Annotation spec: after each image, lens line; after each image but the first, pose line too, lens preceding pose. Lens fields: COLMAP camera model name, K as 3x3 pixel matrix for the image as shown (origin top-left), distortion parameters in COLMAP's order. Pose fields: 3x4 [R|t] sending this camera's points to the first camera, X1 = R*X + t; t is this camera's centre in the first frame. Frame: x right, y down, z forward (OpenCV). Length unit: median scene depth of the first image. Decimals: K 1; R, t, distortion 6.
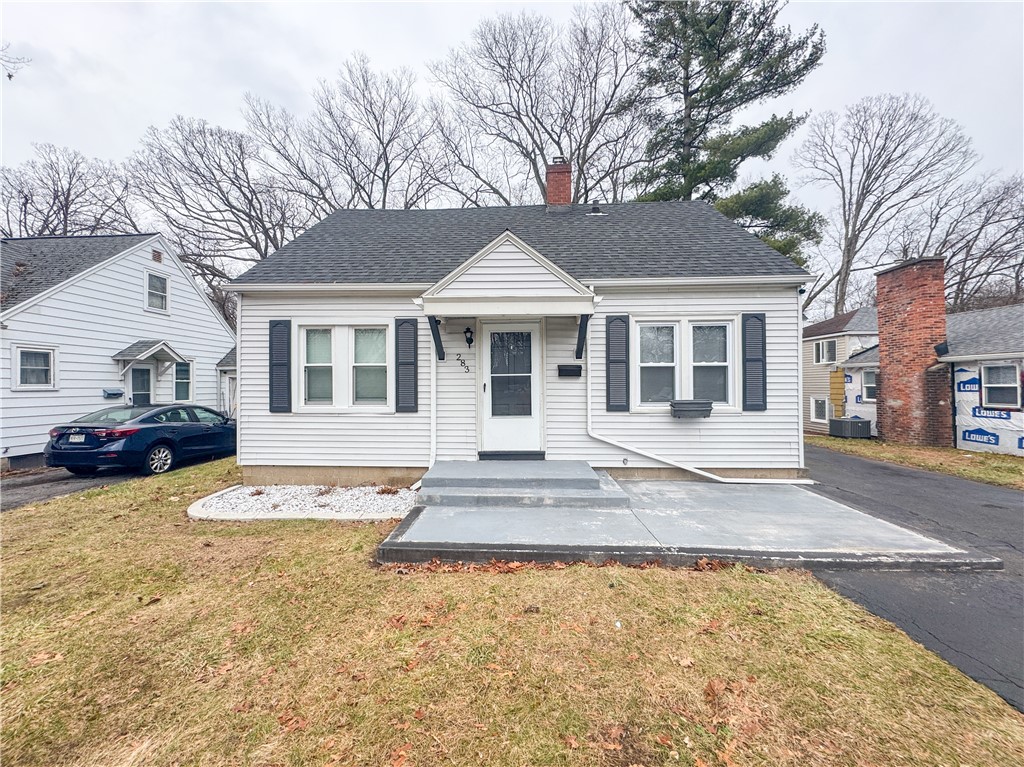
lens RADIAL K [[403.2, 0, 503.3], [0, 403.2, 380.5], [0, 0, 1]] dist [-0.003148, -0.000330]
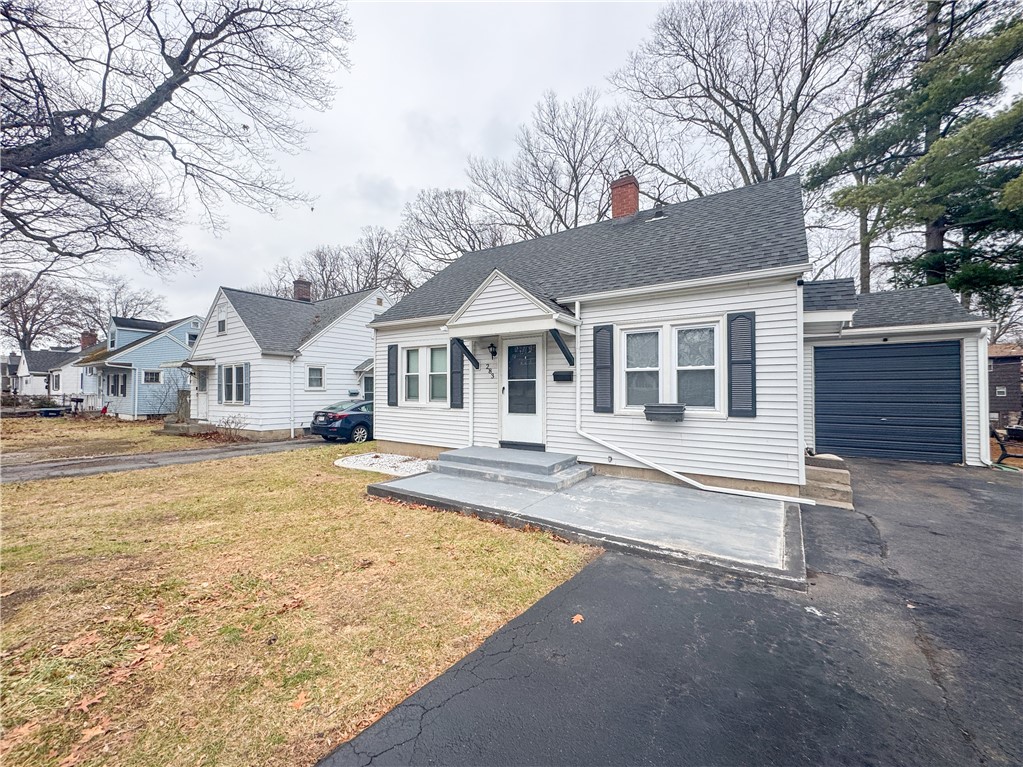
lens RADIAL K [[402.8, 0, 502.8], [0, 402.8, 380.5], [0, 0, 1]] dist [-0.003148, -0.000330]
pose [[0.853179, -0.005817, -0.521587, 0.621150], [0.001310, 0.999959, -0.009010, -0.001653], [0.521617, 0.007004, 0.853151, -0.078894]]
